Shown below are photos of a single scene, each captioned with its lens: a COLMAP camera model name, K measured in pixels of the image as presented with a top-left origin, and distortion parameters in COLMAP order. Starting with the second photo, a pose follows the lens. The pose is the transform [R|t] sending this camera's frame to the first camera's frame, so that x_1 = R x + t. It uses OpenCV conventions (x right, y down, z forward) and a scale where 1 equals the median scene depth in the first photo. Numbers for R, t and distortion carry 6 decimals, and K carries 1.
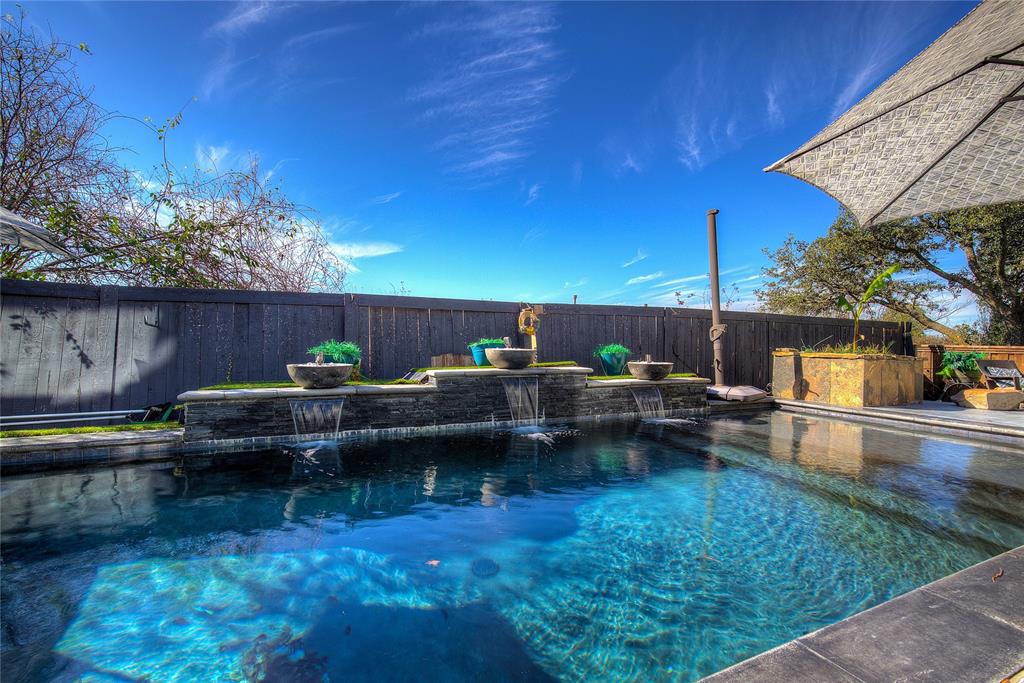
lens RADIAL K [[467.6, 0, 518.8], [0, 467.6, 344.4], [0, 0, 1]] dist [-0.003625, 0.000029]
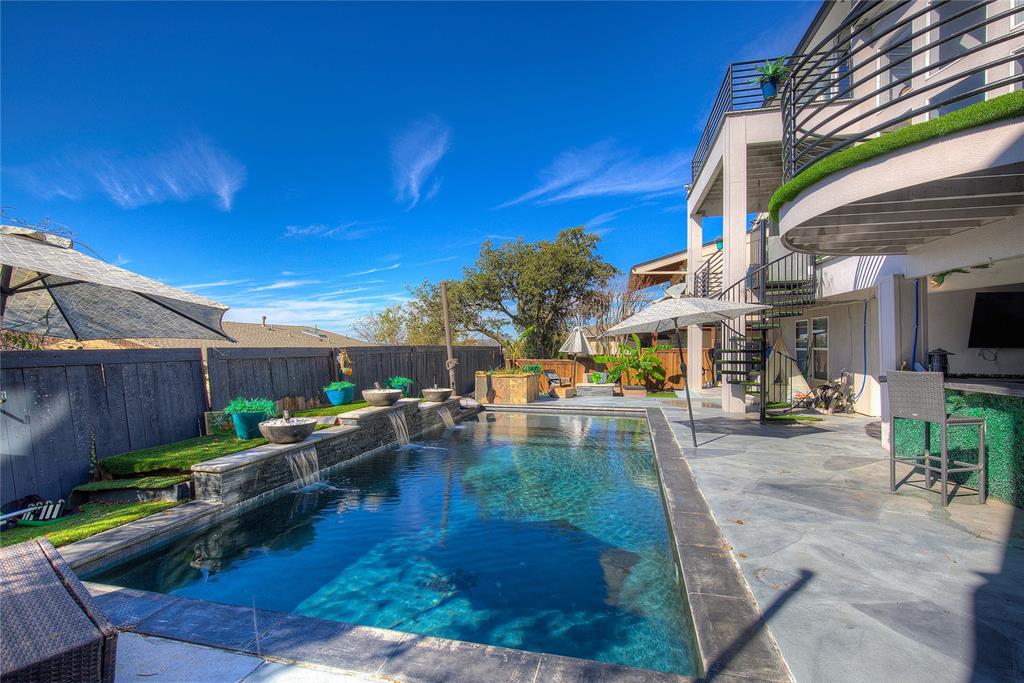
lens RADIAL K [[467.6, 0, 518.8], [0, 467.6, 344.4], [0, 0, 1]] dist [-0.003625, 0.000029]
pose [[0.634631, -0.013957, 0.772689, -0.622190], [0.020224, 0.999794, 0.001448, -0.090416], [-0.772550, 0.014708, 0.634783, -0.123325]]
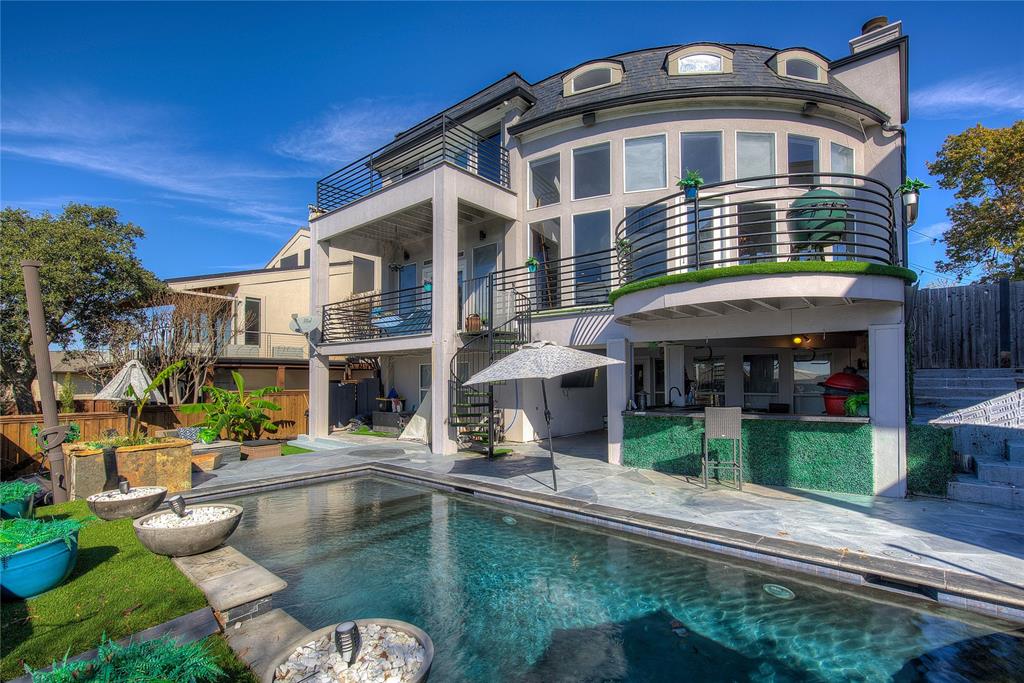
lens RADIAL K [[467.6, 0, 518.8], [0, 467.6, 344.4], [0, 0, 1]] dist [-0.003625, 0.000029]
pose [[-0.384118, 0.058518, 0.921428, -0.547617], [0.012507, 0.998228, -0.058181, -0.121903], [-0.923199, -0.010824, -0.384169, 0.642306]]
